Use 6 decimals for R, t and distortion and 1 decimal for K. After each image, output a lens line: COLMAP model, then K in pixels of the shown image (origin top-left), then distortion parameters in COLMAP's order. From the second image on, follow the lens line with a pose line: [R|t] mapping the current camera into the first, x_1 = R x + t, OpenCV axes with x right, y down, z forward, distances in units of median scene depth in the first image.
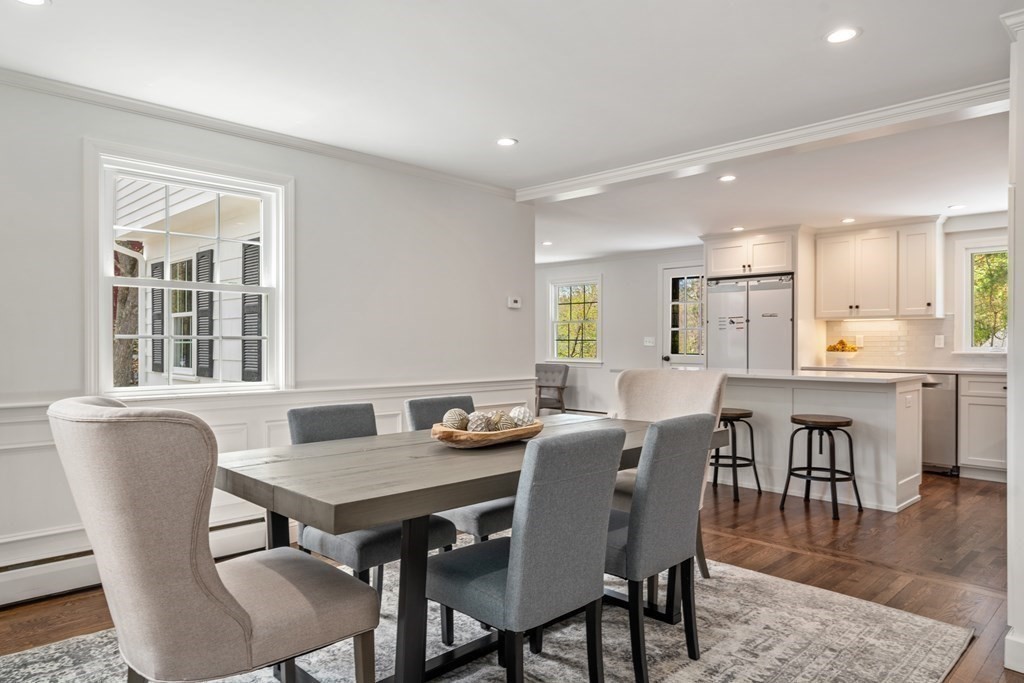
lens RADIAL K [[657.4, 0, 511.3], [0, 657.4, 350.3], [0, 0, 1]] dist [0.006197, -0.004630]
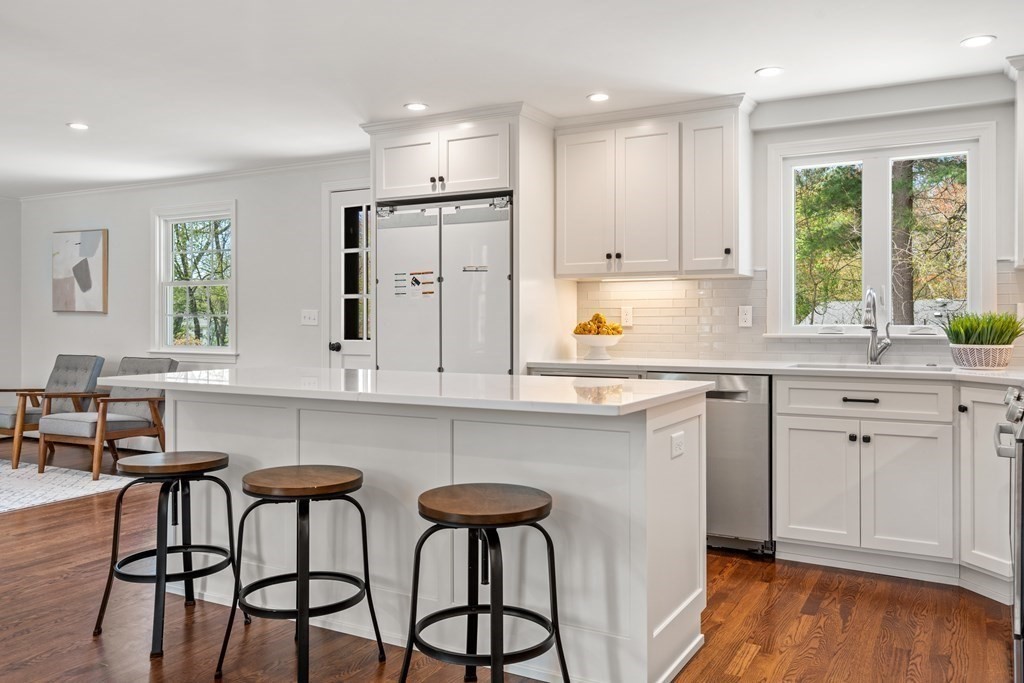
lens RADIAL K [[814.5, 0, 513.5], [0, 814.5, 330.6], [0, 0, 1]] dist [-0.003432, 0.002083]
pose [[0.960890, -0.005727, 0.276871, 0.236434], [0.005127, 0.999983, 0.002894, -0.003807], [-0.276883, -0.001361, 0.960903, 0.339797]]
